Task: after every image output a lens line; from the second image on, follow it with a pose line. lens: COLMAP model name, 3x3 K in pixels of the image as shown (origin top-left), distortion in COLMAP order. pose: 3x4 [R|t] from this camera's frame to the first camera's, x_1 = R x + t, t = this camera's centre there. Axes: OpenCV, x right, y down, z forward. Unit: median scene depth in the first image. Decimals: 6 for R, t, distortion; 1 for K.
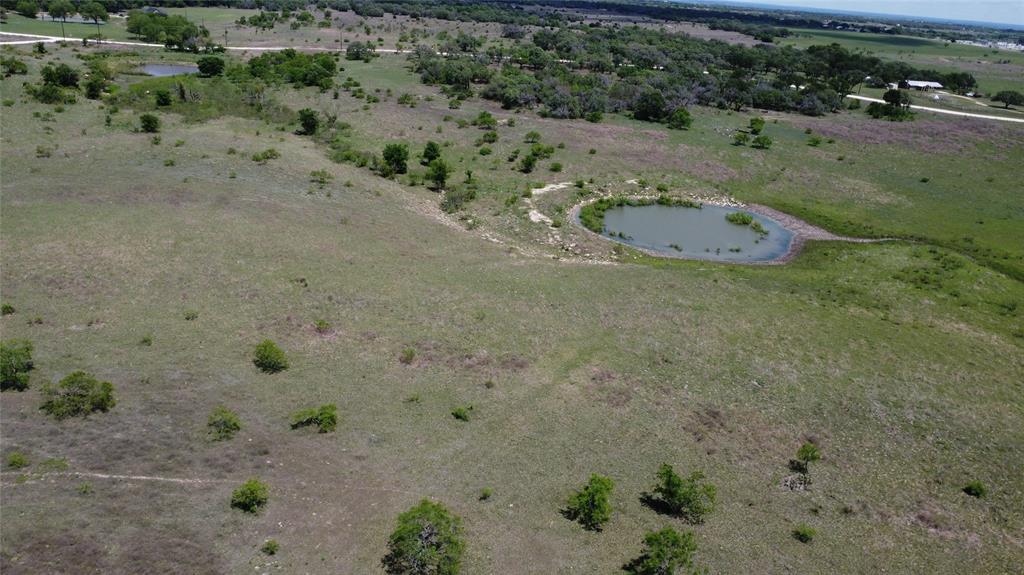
lens RADIAL K [[753.9, 0, 511.2], [0, 753.9, 289.0], [0, 0, 1]] dist [0.001153, 0.001353]
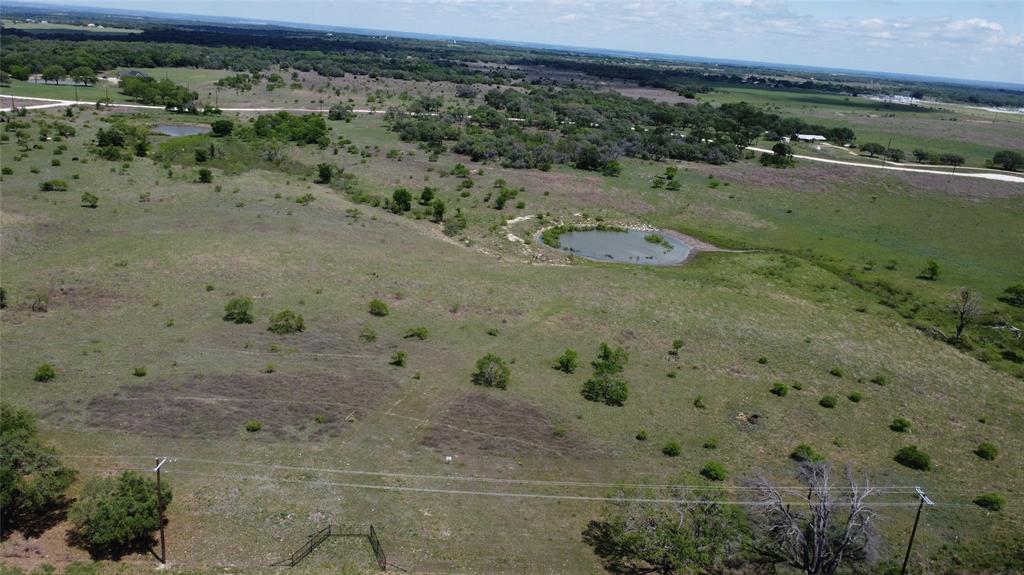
lens RADIAL K [[753.9, 0, 510.9], [0, 753.9, 288.4], [0, 0, 1]] dist [0.001153, 0.001353]
pose [[0.997011, -0.020774, 0.074408, -0.048470], [0.025344, 0.997816, -0.061005, 0.053723], [-0.072978, 0.062709, 0.995360, -0.257331]]
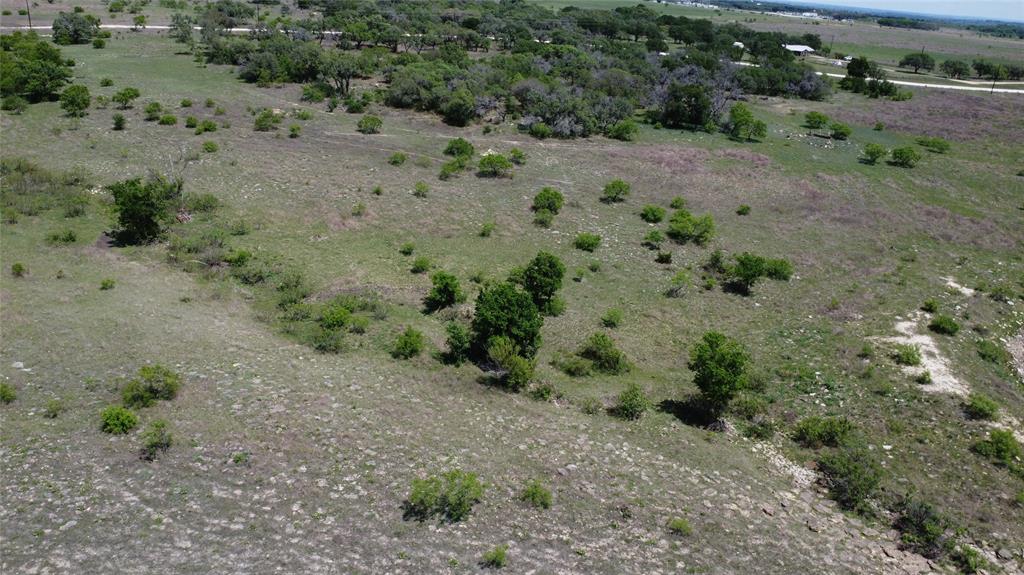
lens RADIAL K [[753.9, 0, 512.6], [0, 753.9, 284.5], [0, 0, 1]] dist [0.001153, 0.001353]
pose [[0.916735, -0.153556, 0.368806, -0.216125], [0.140300, 0.988123, 0.062673, -0.162423], [-0.374050, -0.005711, 0.927391, 0.489793]]
